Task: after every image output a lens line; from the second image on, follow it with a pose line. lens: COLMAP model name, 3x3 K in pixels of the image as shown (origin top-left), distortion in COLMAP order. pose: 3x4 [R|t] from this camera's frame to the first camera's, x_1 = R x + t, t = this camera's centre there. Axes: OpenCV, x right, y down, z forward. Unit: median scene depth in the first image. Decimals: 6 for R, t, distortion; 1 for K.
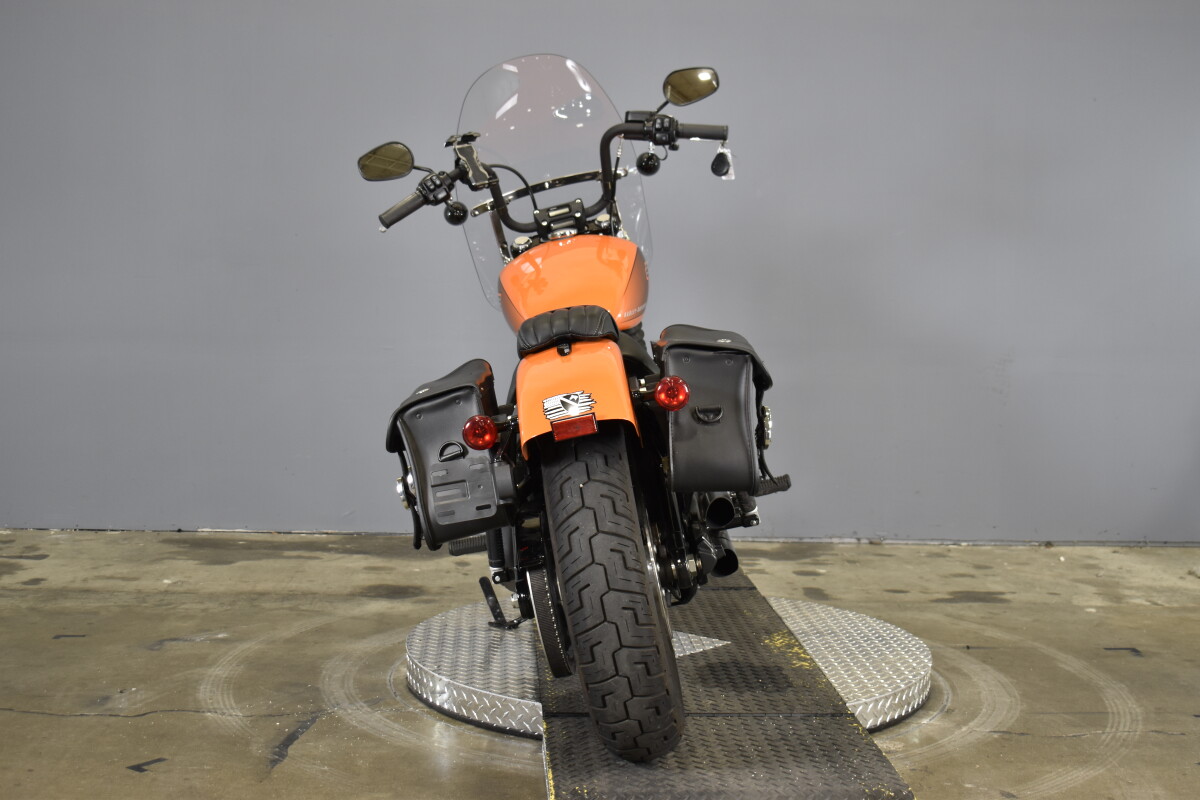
lens RADIAL K [[1618.3, 0, 600.0], [0, 1618.3, 400.0], [0, 0, 1]] dist [-0.039088, -0.019637]
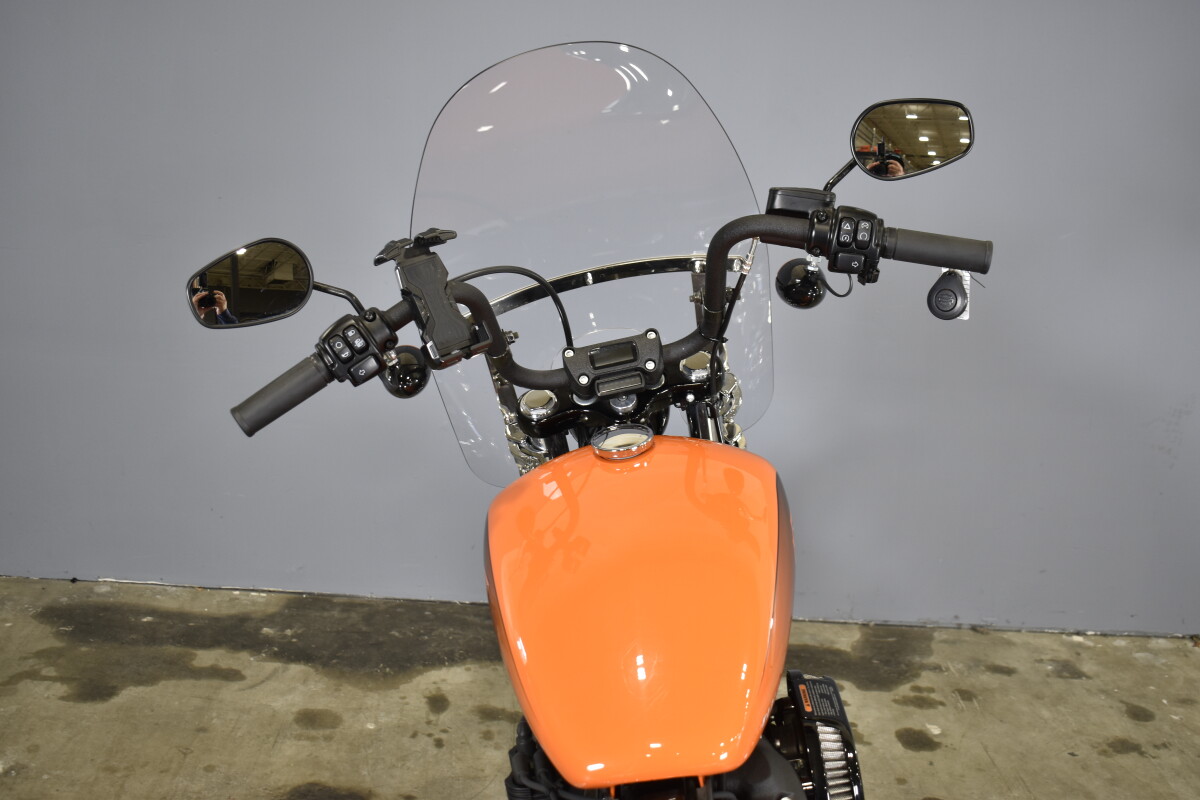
lens RADIAL K [[1272.6, 0, 600.0], [0, 1272.6, 400.0], [0, 0, 1]] dist [-0.055866, -0.005386]
pose [[0.998610, 0.051891, 0.009205, -0.030026], [-0.052691, 0.979594, 0.193956, -0.167040], [0.001047, -0.194172, 0.980967, 0.559499]]
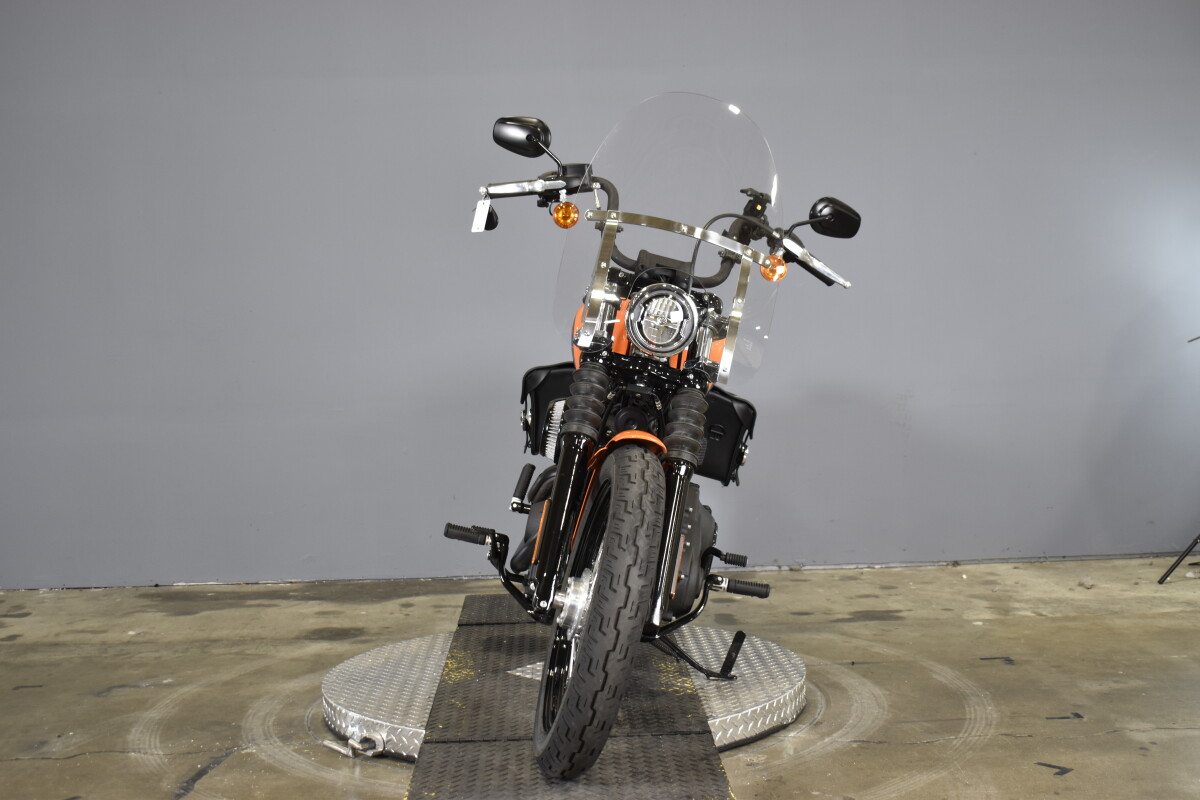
lens RADIAL K [[1479.6, 0, 600.0], [0, 1479.6, 400.0], [0, 0, 1]] dist [-0.058347, 0.022494]
pose [[0.998884, -0.045320, -0.013265, 0.075575], [0.044869, 0.998463, -0.032547, 0.001549], [0.014719, 0.031916, 0.999382, 0.003172]]
